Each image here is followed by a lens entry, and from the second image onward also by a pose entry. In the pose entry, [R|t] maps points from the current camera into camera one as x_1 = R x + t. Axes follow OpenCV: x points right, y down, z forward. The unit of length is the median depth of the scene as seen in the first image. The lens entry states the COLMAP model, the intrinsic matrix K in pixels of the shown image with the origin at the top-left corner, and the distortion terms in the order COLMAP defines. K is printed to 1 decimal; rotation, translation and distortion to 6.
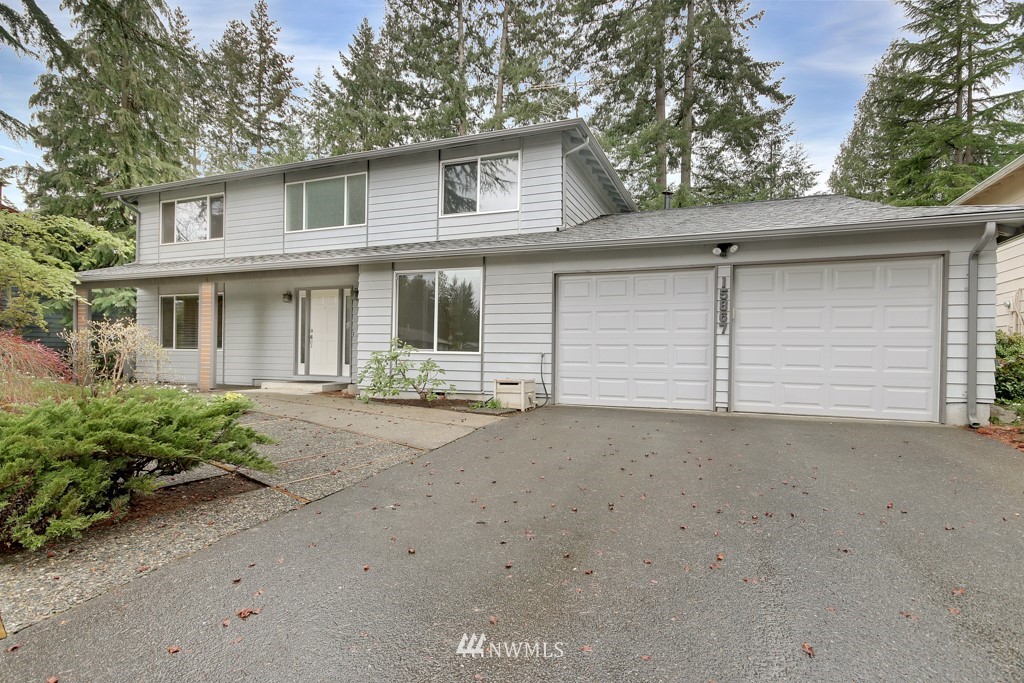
lens RADIAL K [[569.5, 0, 514.7], [0, 569.5, 347.9], [0, 0, 1]] dist [0.002826, -0.001519]
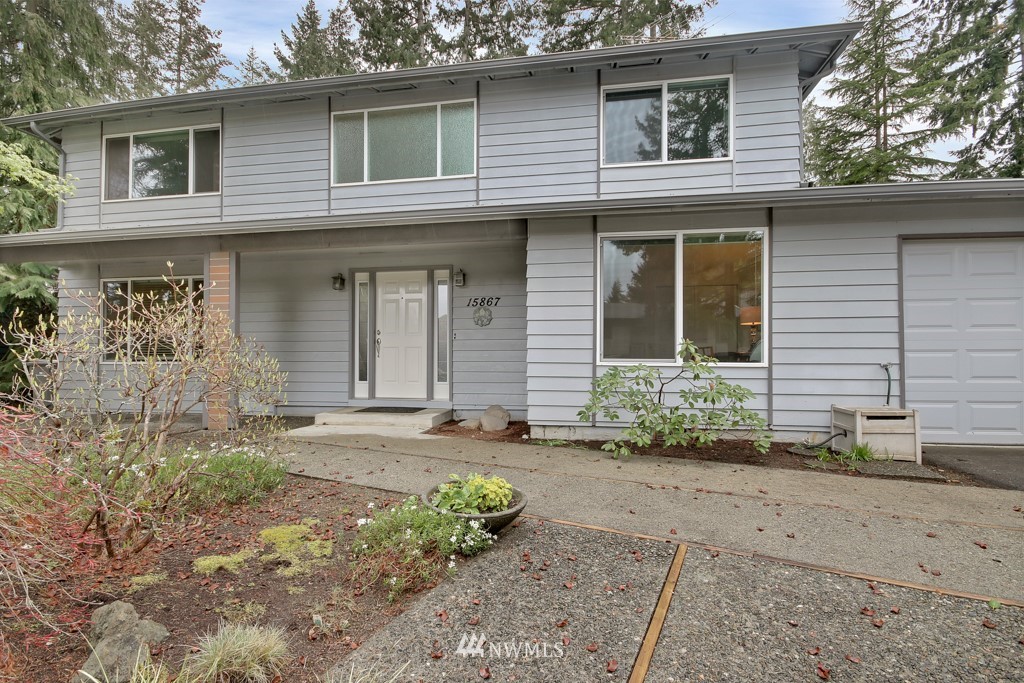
lens RADIAL K [[507.3, 0, 512.0], [0, 507.3, 341.5], [0, 0, 1]] dist [0.016400, -0.018186]
pose [[0.976316, -0.002900, 0.216330, -0.269184], [0.008500, 0.999652, -0.024961, -0.002537], [-0.216182, 0.026208, 0.976001, 0.310585]]
